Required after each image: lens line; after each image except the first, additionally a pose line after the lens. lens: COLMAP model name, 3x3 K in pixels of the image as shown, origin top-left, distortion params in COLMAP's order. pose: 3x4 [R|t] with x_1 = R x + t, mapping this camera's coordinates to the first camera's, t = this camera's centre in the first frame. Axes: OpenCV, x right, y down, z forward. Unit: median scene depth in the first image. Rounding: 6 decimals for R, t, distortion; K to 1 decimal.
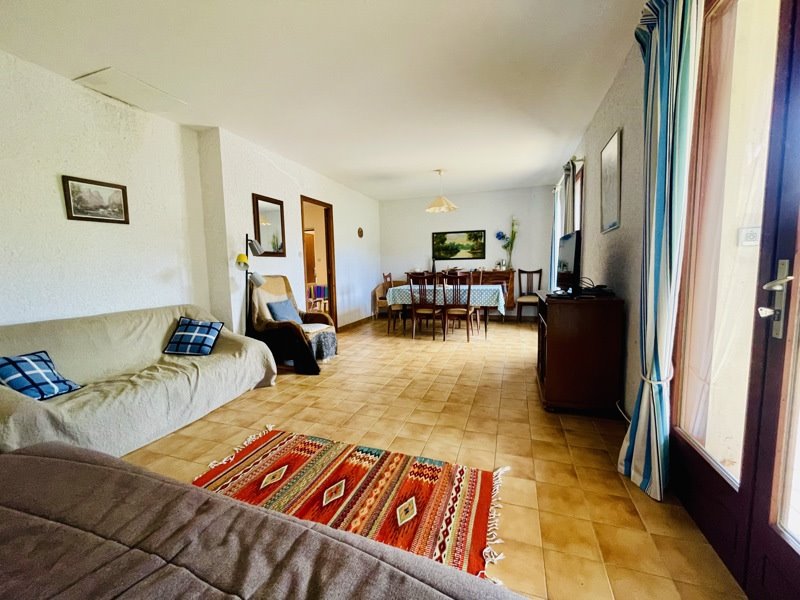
lens RADIAL K [[322.5, 0, 401.1], [0, 322.5, 299.1], [0, 0, 1]] dist [-0.001226, -0.000109]
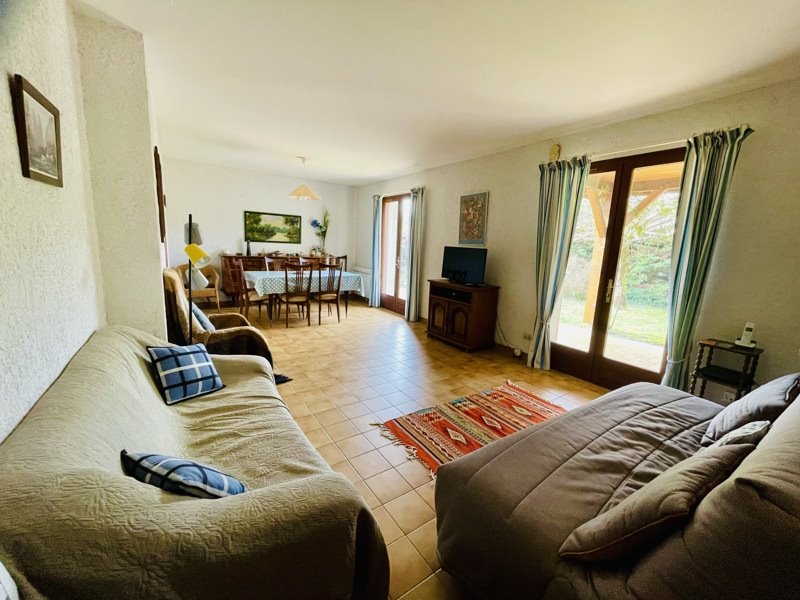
lens RADIAL K [[322.5, 0, 401.1], [0, 322.5, 299.1], [0, 0, 1]] dist [-0.001226, -0.000109]
pose [[0.590645, -0.089023, 0.802006, -0.548219], [0.019043, 0.995157, 0.096438, -0.054215], [-0.806707, -0.041688, 0.589480, 0.145599]]
